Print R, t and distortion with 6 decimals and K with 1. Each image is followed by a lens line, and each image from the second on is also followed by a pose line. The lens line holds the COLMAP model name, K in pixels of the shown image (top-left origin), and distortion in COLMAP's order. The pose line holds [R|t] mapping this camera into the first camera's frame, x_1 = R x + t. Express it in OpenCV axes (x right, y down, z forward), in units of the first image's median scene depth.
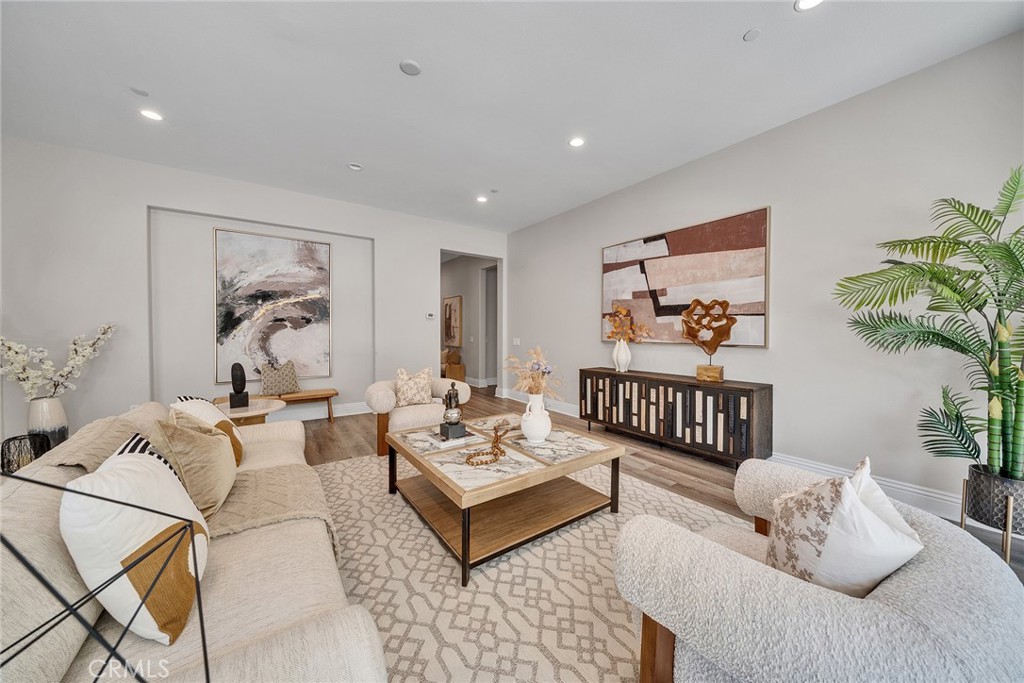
lens RADIAL K [[351.1, 0, 505.4], [0, 351.1, 340.3], [0, 0, 1]] dist [-0.001491, -0.000189]
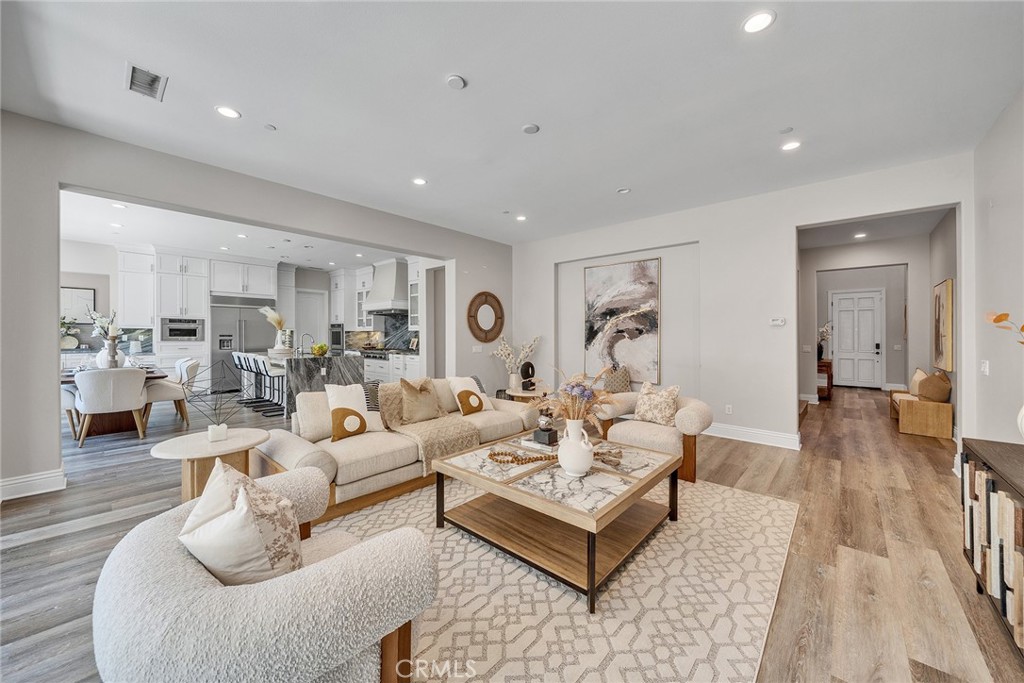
lens RADIAL K [[369.4, 0, 509.0], [0, 369.4, 341.0], [0, 0, 1]] dist [-0.001062, -0.000061]
pose [[0.219206, 0.012633, -0.975597, 0.591551], [-0.029082, 0.999556, 0.006409, -0.025496], [0.975245, 0.026967, 0.219476, 0.402714]]
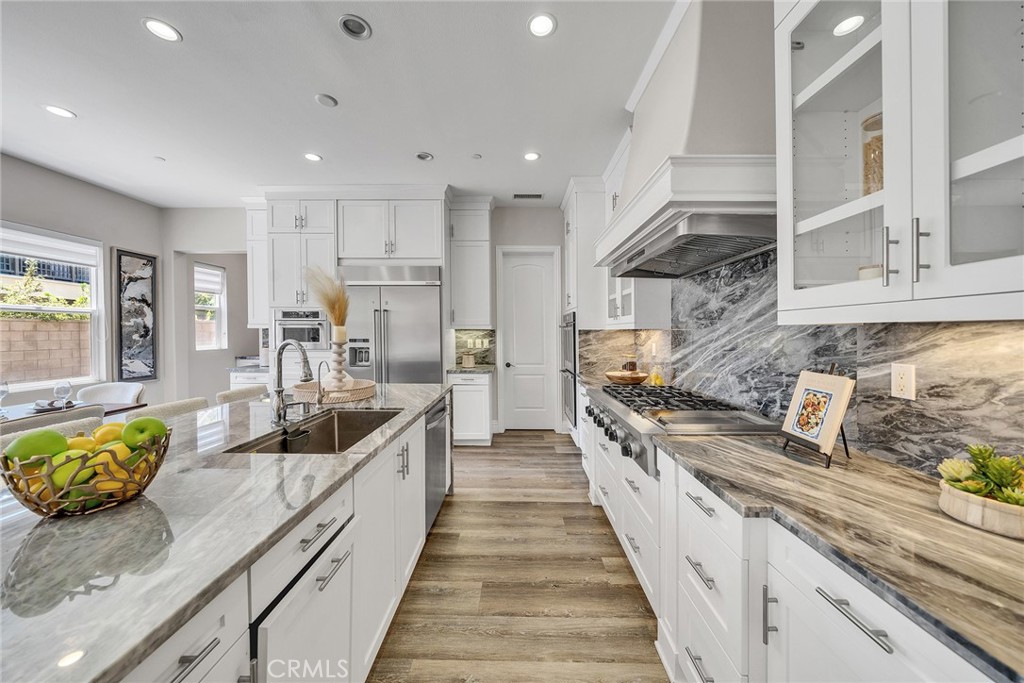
lens RADIAL K [[359.7, 0, 512.2], [0, 359.7, 337.4], [0, 0, 1]] dist [-0.001103, -0.000001]
pose [[-0.577264, 0.005621, -0.816538, -1.180780], [-0.026880, 0.999304, 0.025883, -0.044788], [0.816115, 0.036890, -0.576711, 0.294176]]
